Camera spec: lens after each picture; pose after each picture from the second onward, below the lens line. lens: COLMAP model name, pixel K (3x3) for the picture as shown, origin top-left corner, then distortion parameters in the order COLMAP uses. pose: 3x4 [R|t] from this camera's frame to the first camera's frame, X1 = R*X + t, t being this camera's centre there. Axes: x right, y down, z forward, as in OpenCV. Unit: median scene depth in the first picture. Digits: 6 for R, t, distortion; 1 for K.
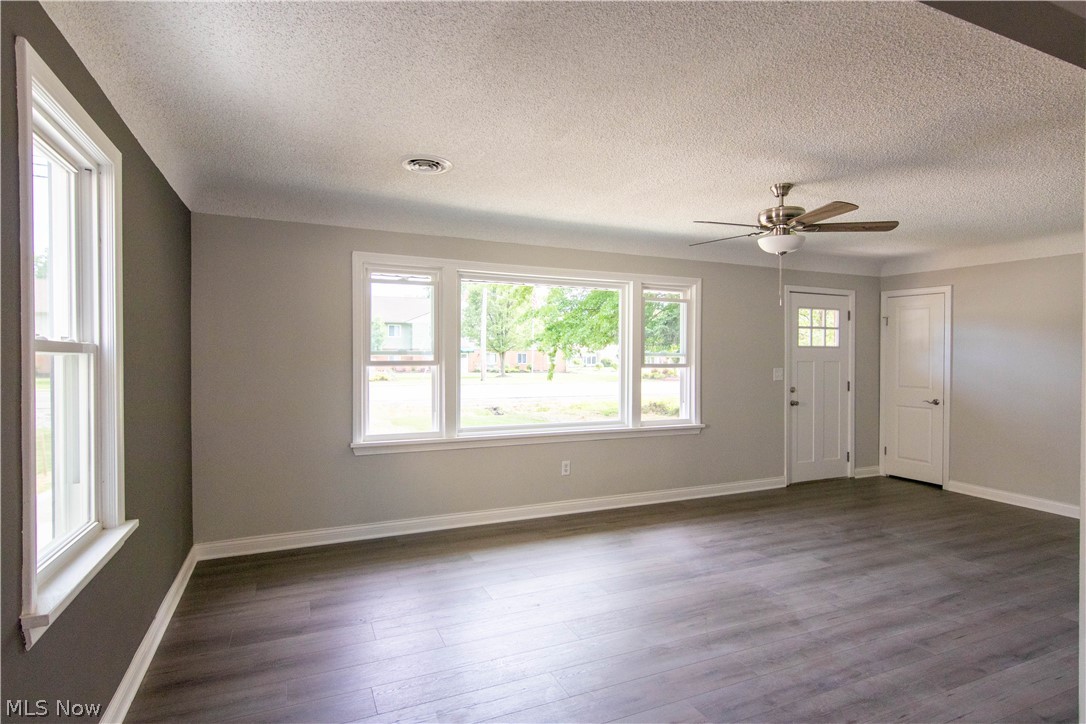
lens RADIAL K [[565.9, 0, 543.1], [0, 565.9, 361.7], [0, 0, 1]] dist [0.001034, 0.000990]
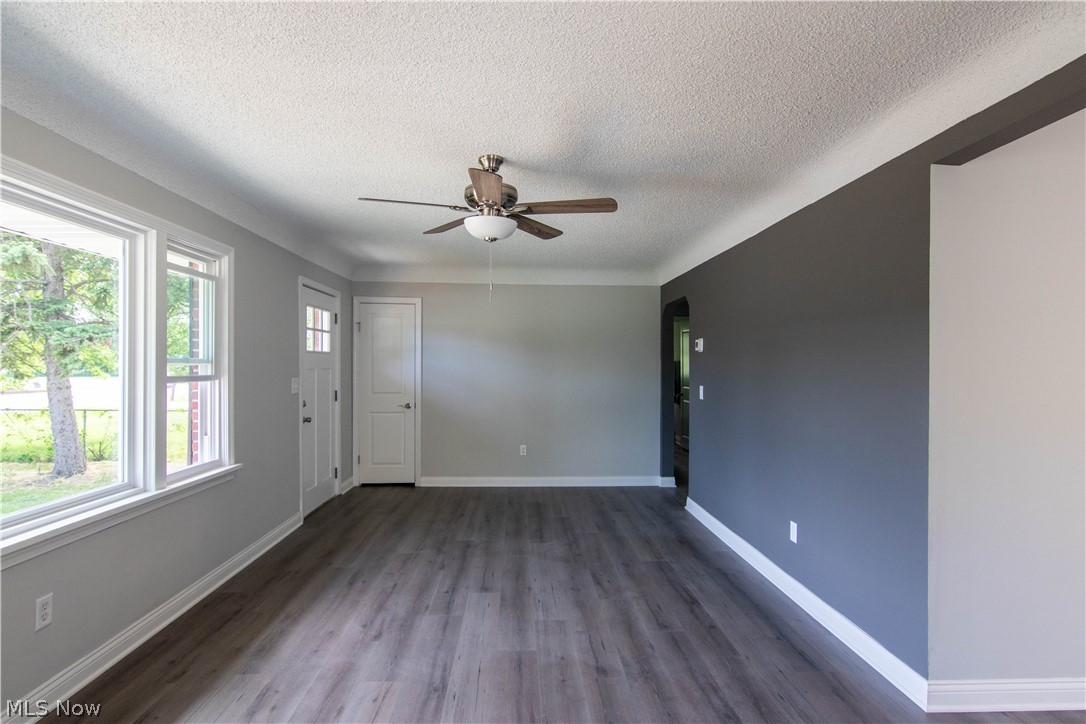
lens RADIAL K [[557.3, 0, 546.0], [0, 557.3, 360.8], [0, 0, 1]] dist [0.000091, 0.000834]
pose [[0.360222, 0.002275, 0.932864, -0.249833], [0.010833, 0.999919, -0.006622, -0.005047], [-0.932804, 0.012491, 0.360168, 0.501839]]
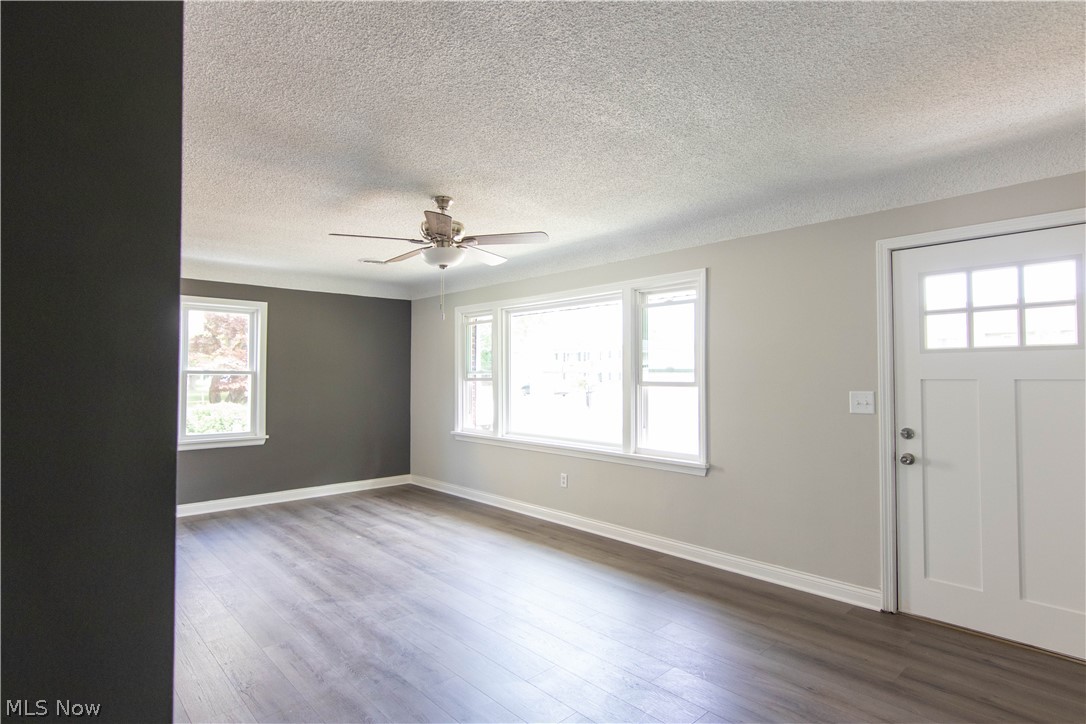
lens RADIAL K [[565.9, 0, 543.1], [0, 565.9, 361.7], [0, 0, 1]] dist [0.001034, 0.000990]
pose [[0.317242, -0.029963, -0.947871, 1.108955], [-0.009406, 0.999352, -0.034738, 0.006160], [0.948298, 0.019936, 0.316754, 0.679879]]
